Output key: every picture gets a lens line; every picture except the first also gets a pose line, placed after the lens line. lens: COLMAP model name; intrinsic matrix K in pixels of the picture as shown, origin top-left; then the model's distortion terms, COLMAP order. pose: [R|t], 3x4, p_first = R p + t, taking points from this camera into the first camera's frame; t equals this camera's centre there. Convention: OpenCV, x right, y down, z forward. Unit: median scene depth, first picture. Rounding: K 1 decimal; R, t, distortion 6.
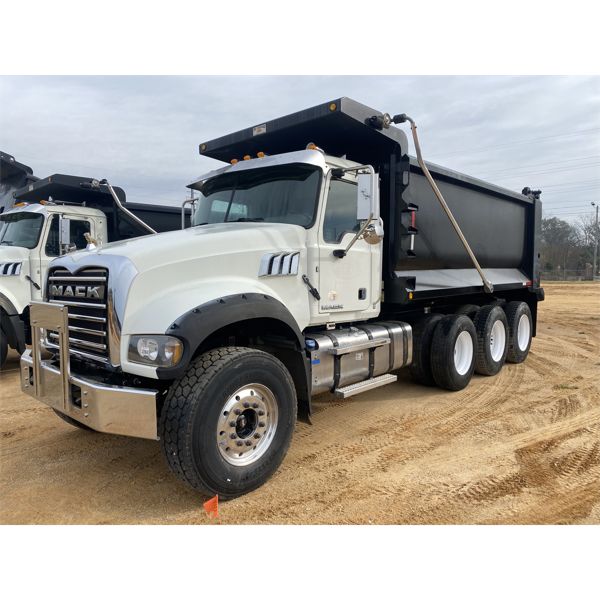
lens RADIAL K [[461.7, 0, 310.5], [0, 461.7, 309.4], [0, 0, 1]] dist [0.047178, -0.007157]
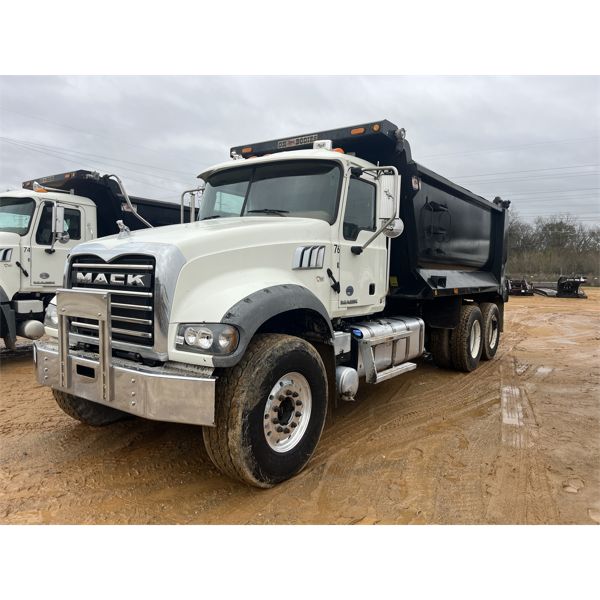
lens RADIAL K [[461.7, 0, 302.6], [0, 461.7, 305.2], [0, 0, 1]] dist [0.047178, -0.007157]
pose [[0.992311, 0.017570, 0.122514, -0.199146], [-0.016098, 0.999786, -0.012989, 0.019842], [-0.122716, 0.010916, 0.992382, -0.015780]]
